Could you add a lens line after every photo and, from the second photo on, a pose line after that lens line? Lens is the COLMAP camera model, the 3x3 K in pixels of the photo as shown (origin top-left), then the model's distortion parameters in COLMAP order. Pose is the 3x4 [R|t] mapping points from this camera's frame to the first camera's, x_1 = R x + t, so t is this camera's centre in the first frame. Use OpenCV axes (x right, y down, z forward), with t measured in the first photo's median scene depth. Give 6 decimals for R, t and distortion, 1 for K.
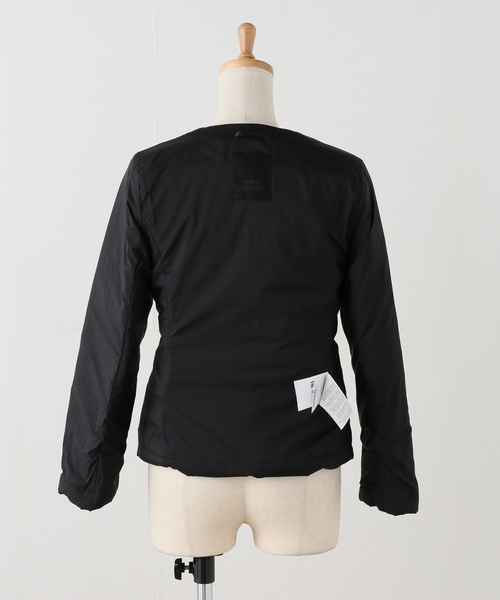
lens RADIAL K [[1591.4, 0, 250.0], [0, 1591.4, 299.8], [0, 0, 1]] dist [0.087665, 0.000000]
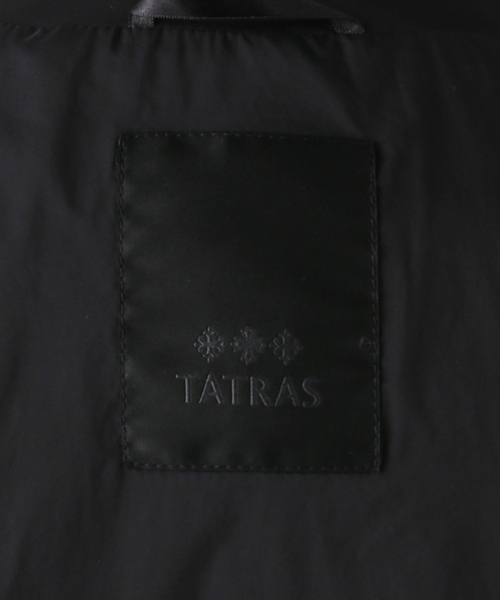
lens RADIAL K [[1591.4, 0, 250.1], [0, 1591.4, 300.5], [0, 0, 1]] dist [0.087665, 0.000000]
pose [[0.997031, -0.011932, -0.076069, 0.012503], [0.019224, 0.995210, 0.095853, -0.091563], [0.074561, -0.097031, 0.992485, 0.858294]]
